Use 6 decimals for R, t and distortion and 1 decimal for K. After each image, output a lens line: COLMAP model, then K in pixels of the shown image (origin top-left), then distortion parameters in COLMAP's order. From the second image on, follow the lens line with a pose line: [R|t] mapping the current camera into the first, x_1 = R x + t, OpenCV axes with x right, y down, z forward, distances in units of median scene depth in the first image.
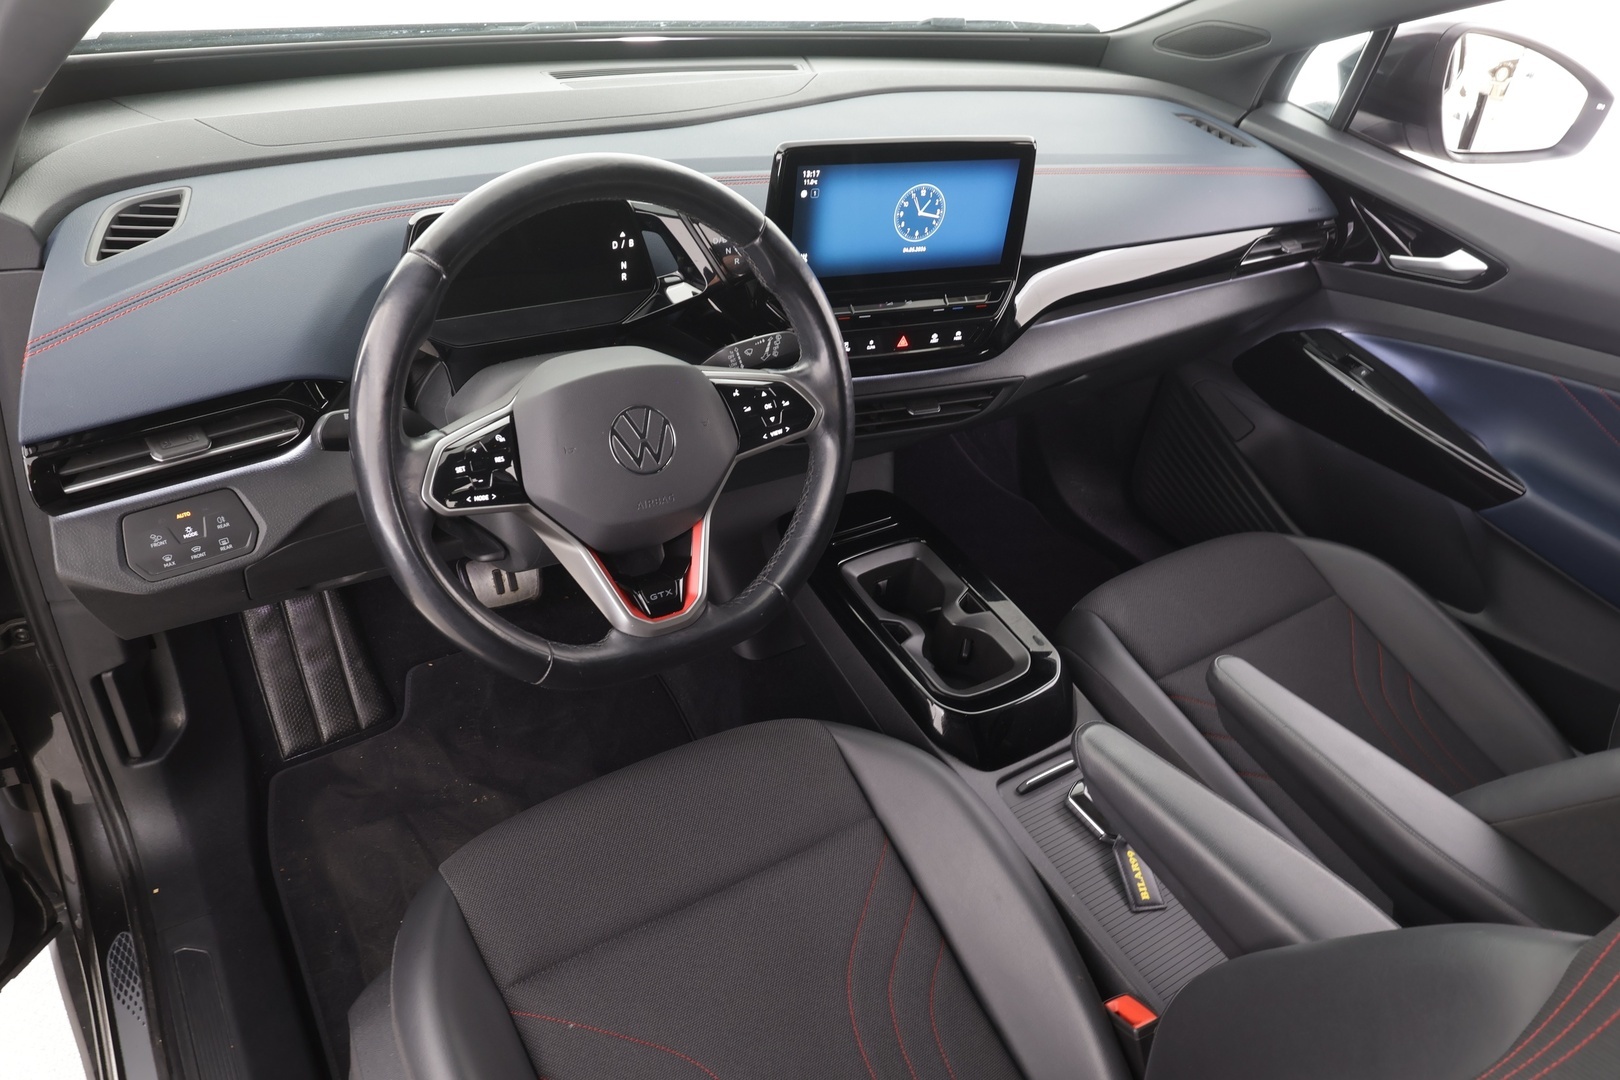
lens RADIAL K [[1099.8, 0, 810.0], [0, 1099.8, 540.0], [0, 0, 1]] dist [0.005447, 0.001962]
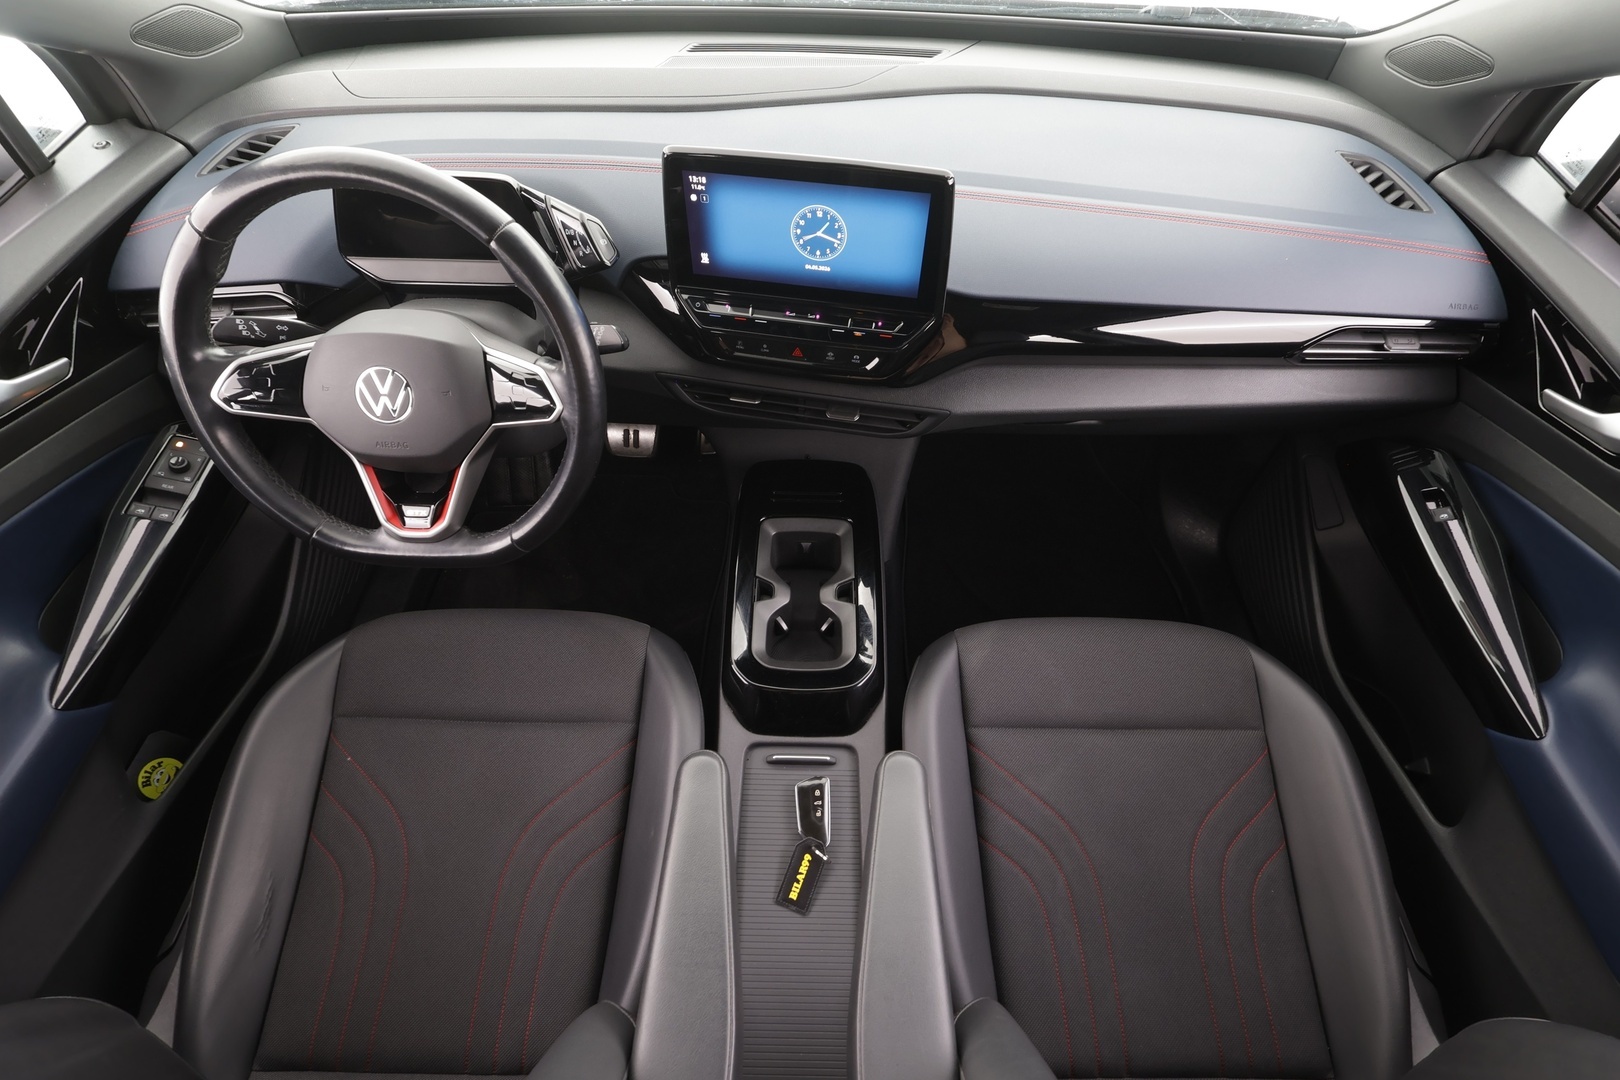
lens RADIAL K [[766.3, 0, 810.0], [0, 766.3, 540.0], [0, 0, 1]] dist [-0.000109, 0.000398]
pose [[0.820931, 0.366842, -0.437605, 0.500806], [-0.268805, 0.924390, 0.270642, -0.221118], [0.503801, -0.104548, 0.857470, 0.351528]]
